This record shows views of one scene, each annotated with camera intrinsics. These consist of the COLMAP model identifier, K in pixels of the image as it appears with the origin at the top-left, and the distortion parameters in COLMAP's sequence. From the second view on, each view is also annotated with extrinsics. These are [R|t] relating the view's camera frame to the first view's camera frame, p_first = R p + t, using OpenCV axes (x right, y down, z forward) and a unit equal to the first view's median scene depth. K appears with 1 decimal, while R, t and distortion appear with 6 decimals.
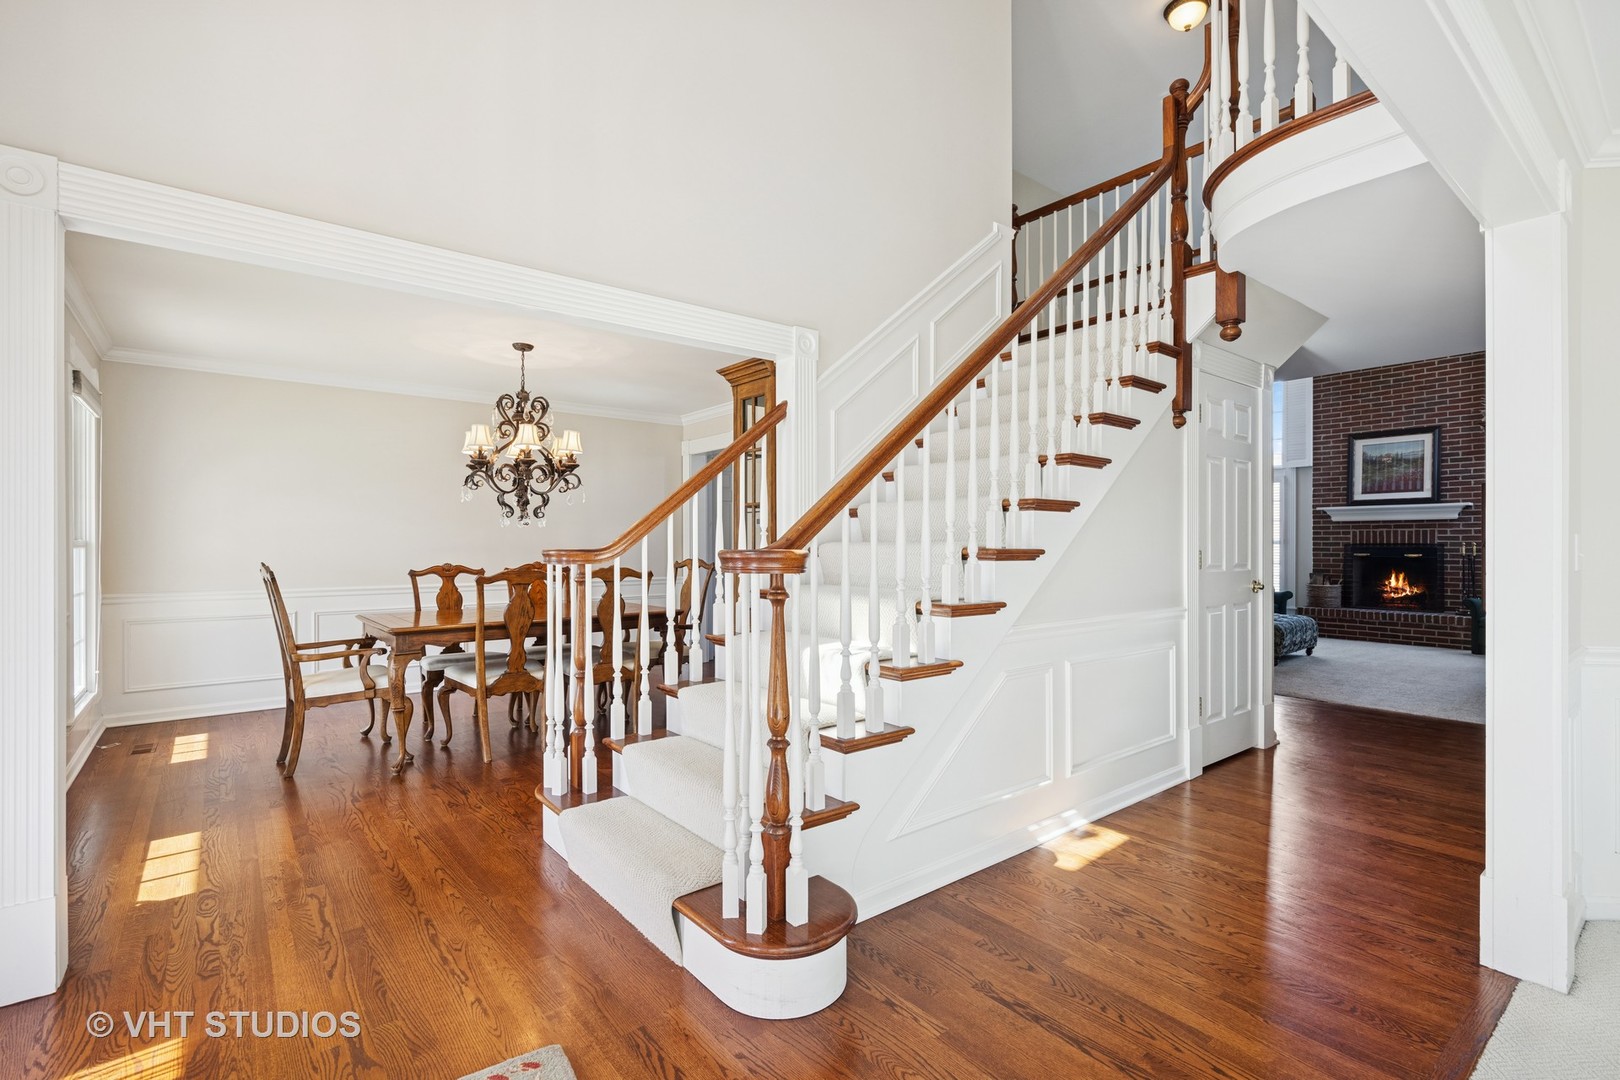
lens RADIAL K [[737.2, 0, 798.6], [0, 737.2, 546.3], [0, 0, 1]] dist [0.000979, -0.000335]
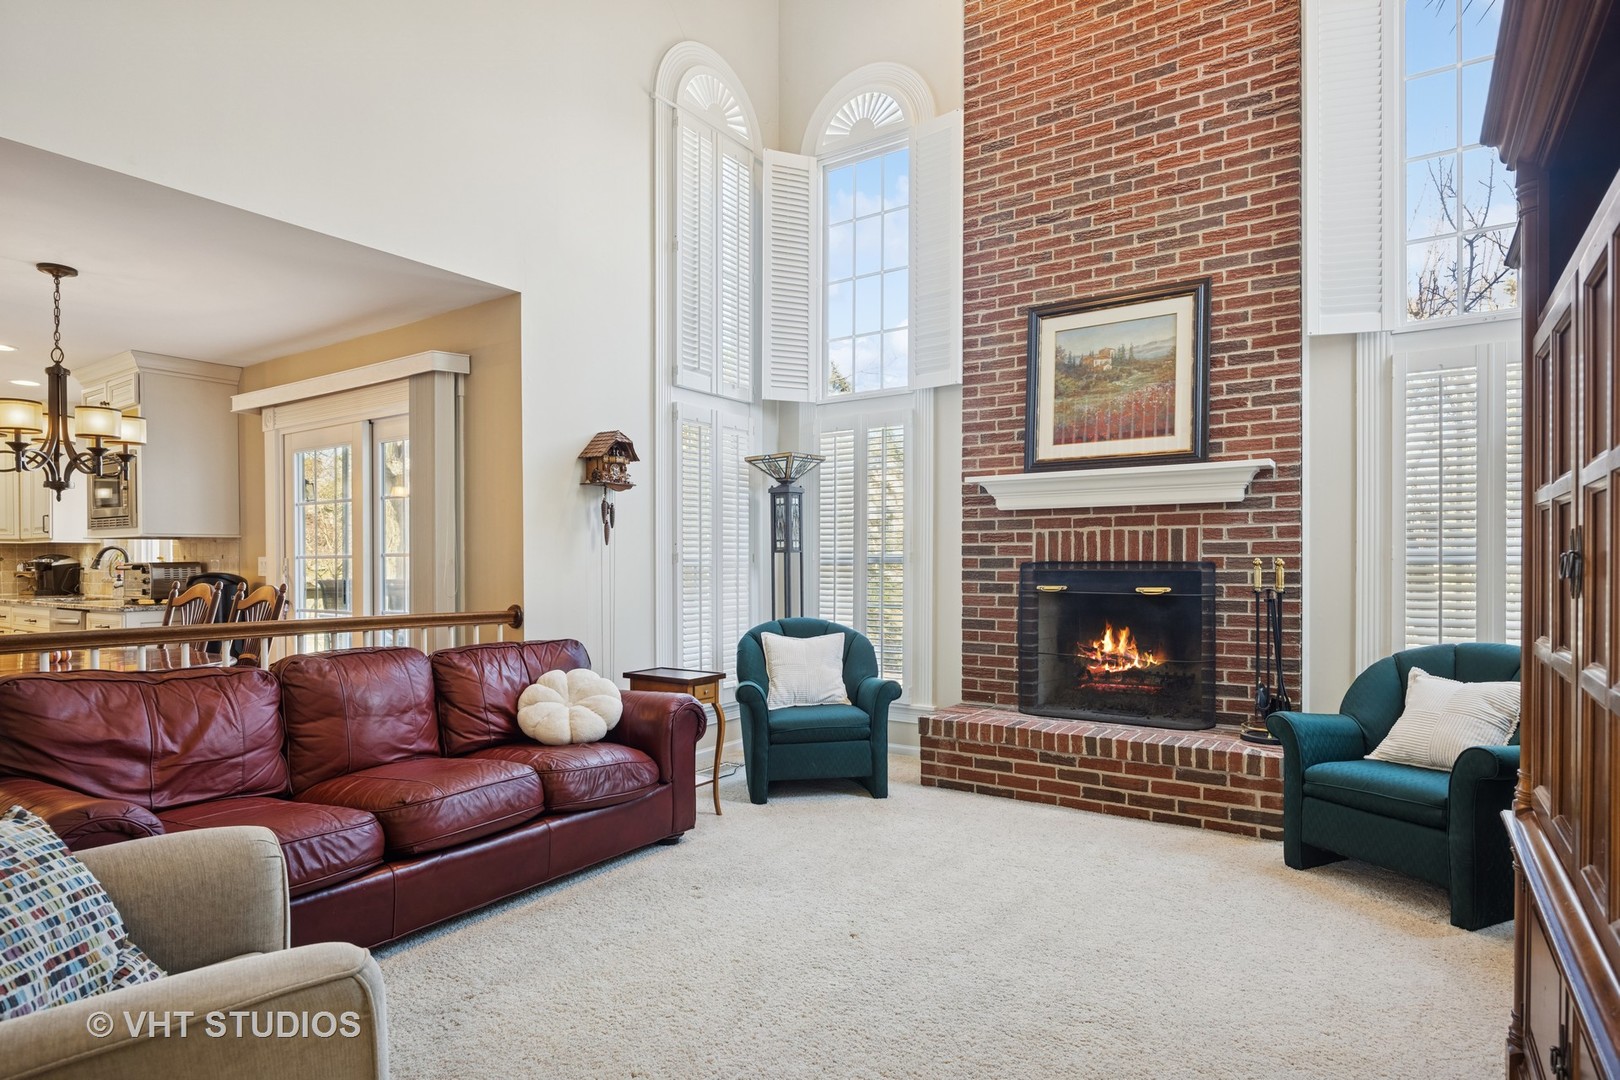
lens RADIAL K [[863.9, 0, 791.6], [0, 863.9, 568.0], [0, 0, 1]] dist [0.005732, 0.001607]
pose [[0.959327, -0.000260, 0.282296, 0.504581], [-0.000242, 0.999998, 0.001742, -0.000711], [-0.282296, -0.001739, 0.959326, 0.595298]]
